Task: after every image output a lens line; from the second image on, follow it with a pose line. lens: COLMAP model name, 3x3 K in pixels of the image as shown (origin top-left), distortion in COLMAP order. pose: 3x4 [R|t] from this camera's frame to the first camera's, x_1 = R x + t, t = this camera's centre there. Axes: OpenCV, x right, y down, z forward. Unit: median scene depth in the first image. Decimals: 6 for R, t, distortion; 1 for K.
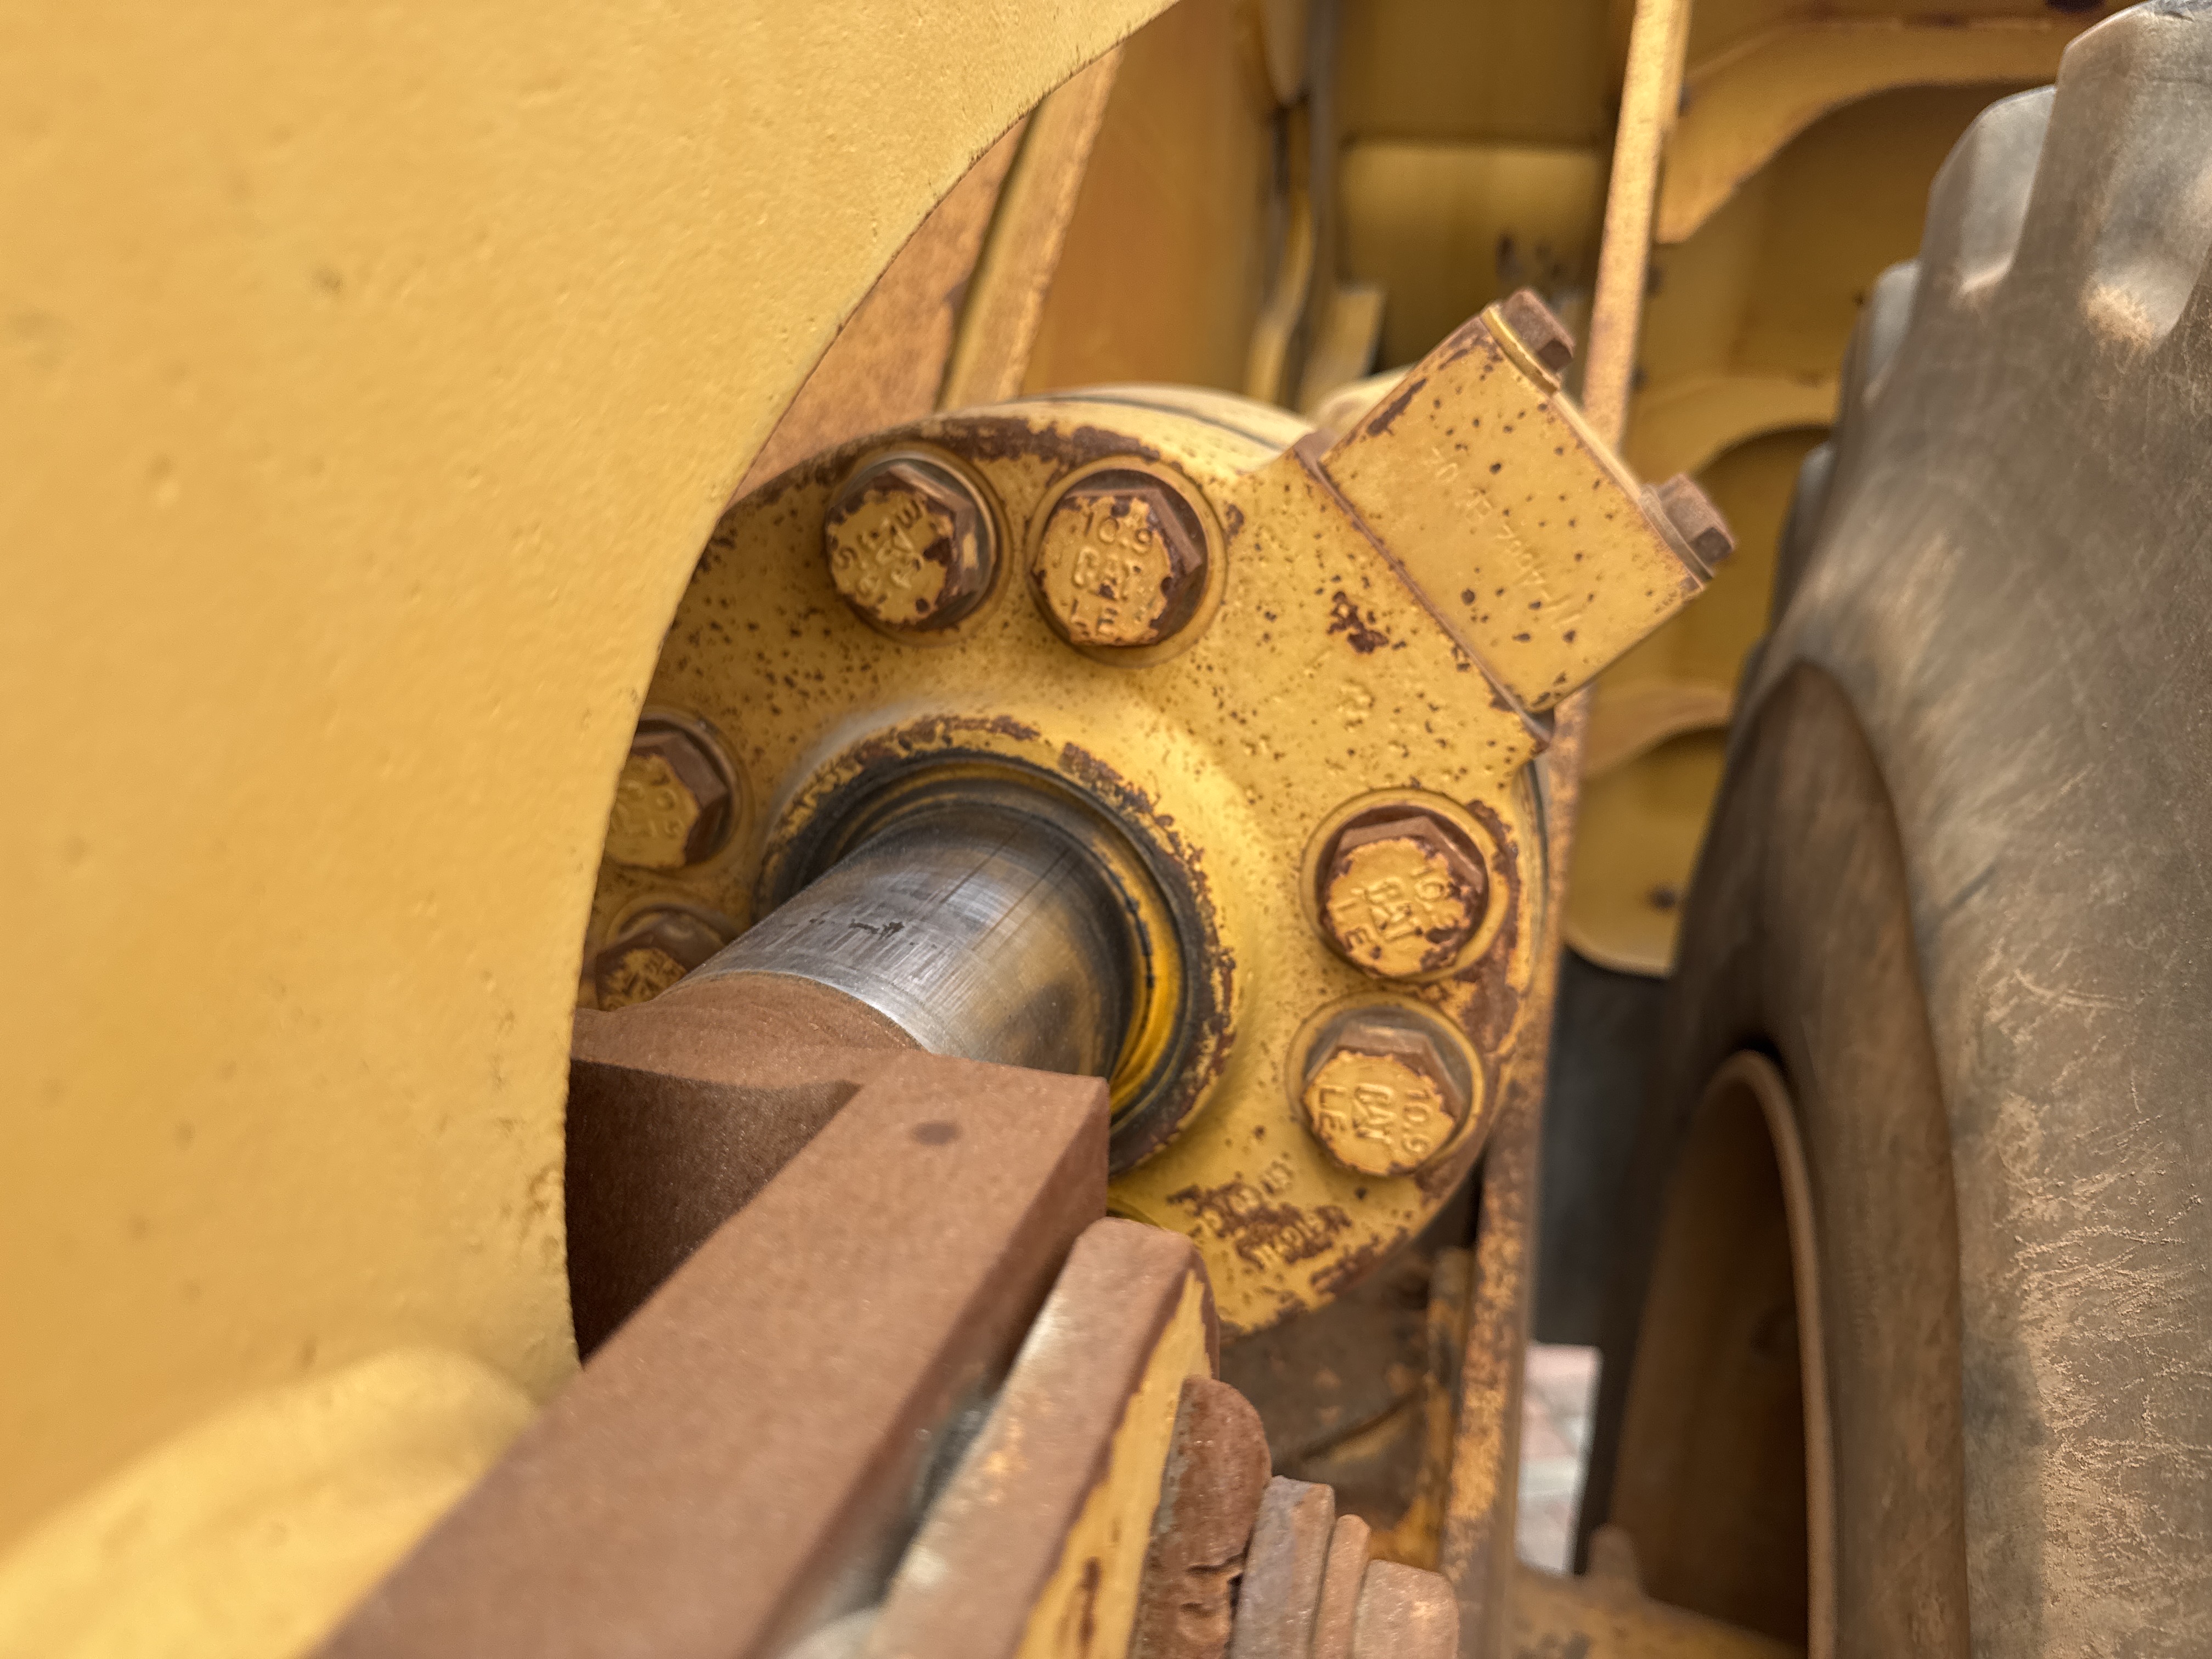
lens RADIAL K [[1568.8, 0, 1074.5], [0, 1568.8, 896.7], [0, 0, 1]] dist [0.037926, -0.002058]
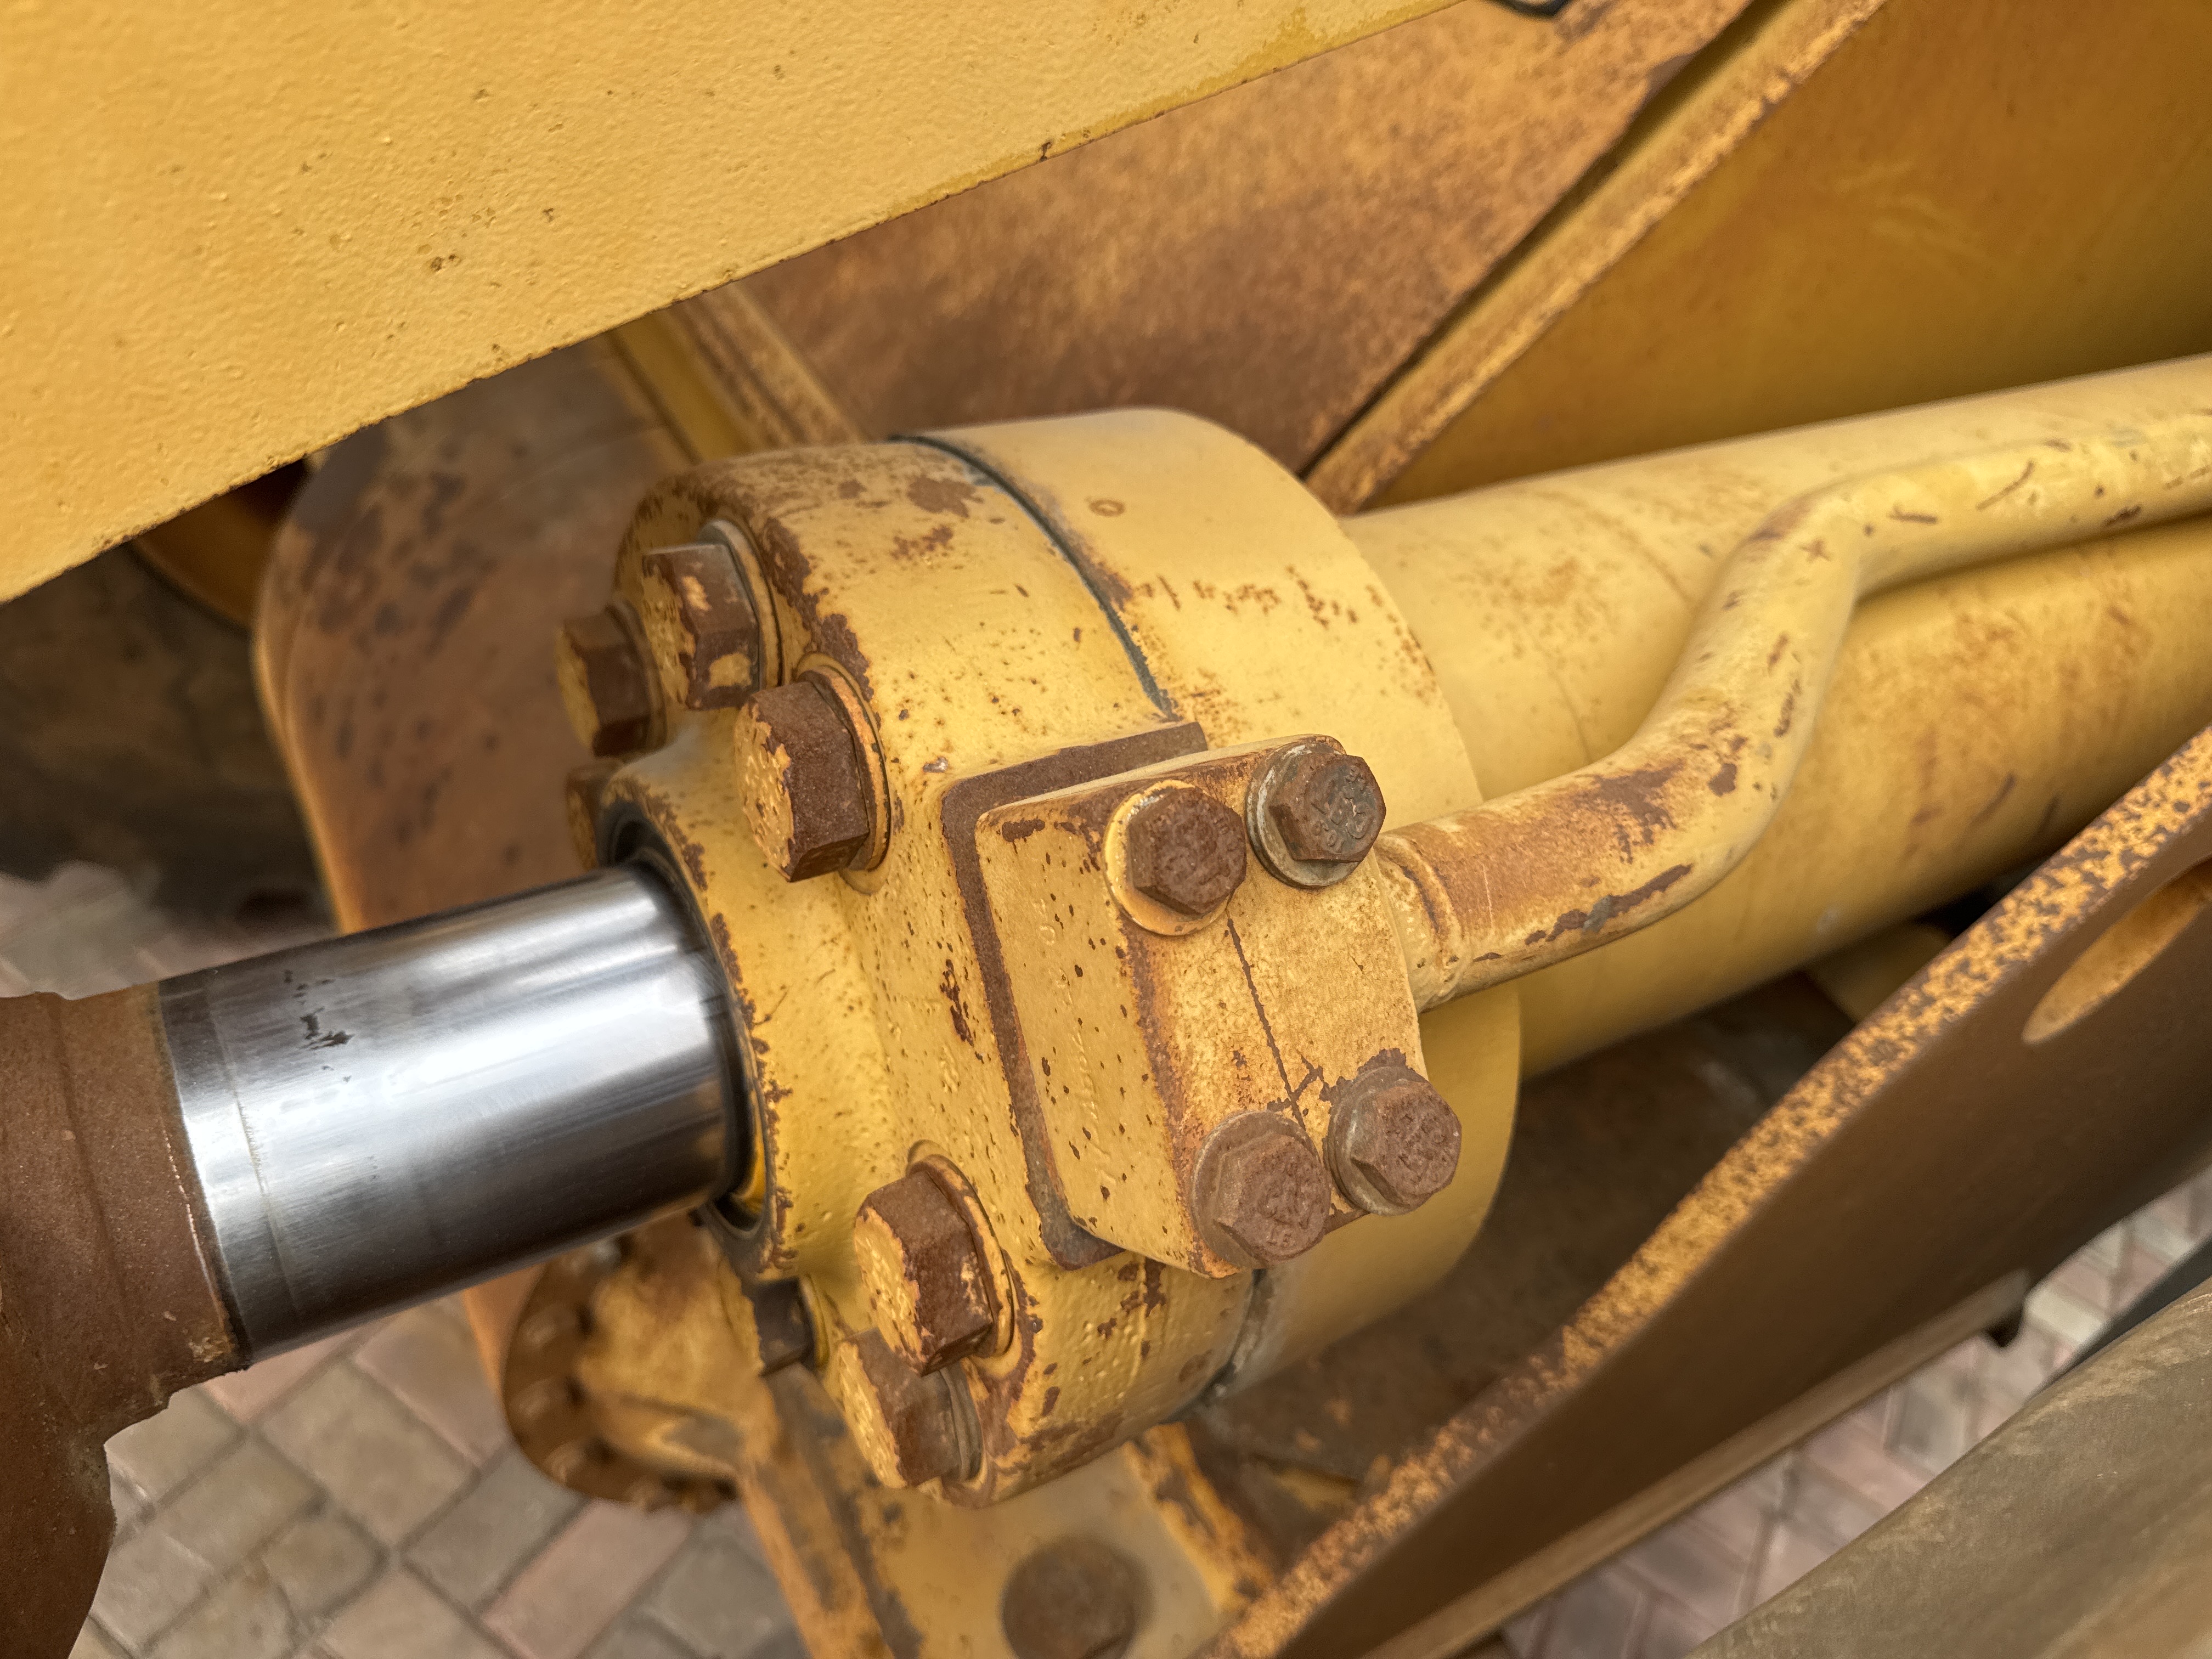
lens RADIAL K [[1544.9, 0, 1106.0], [0, 1544.9, 829.5], [0, 0, 1]] dist [0.020748, -0.005477]
pose [[0.727953, 0.537691, -0.425410, 0.511091], [-0.379982, 0.832853, 0.402455, -0.582057], [0.570700, -0.131320, 0.810590, 0.404343]]
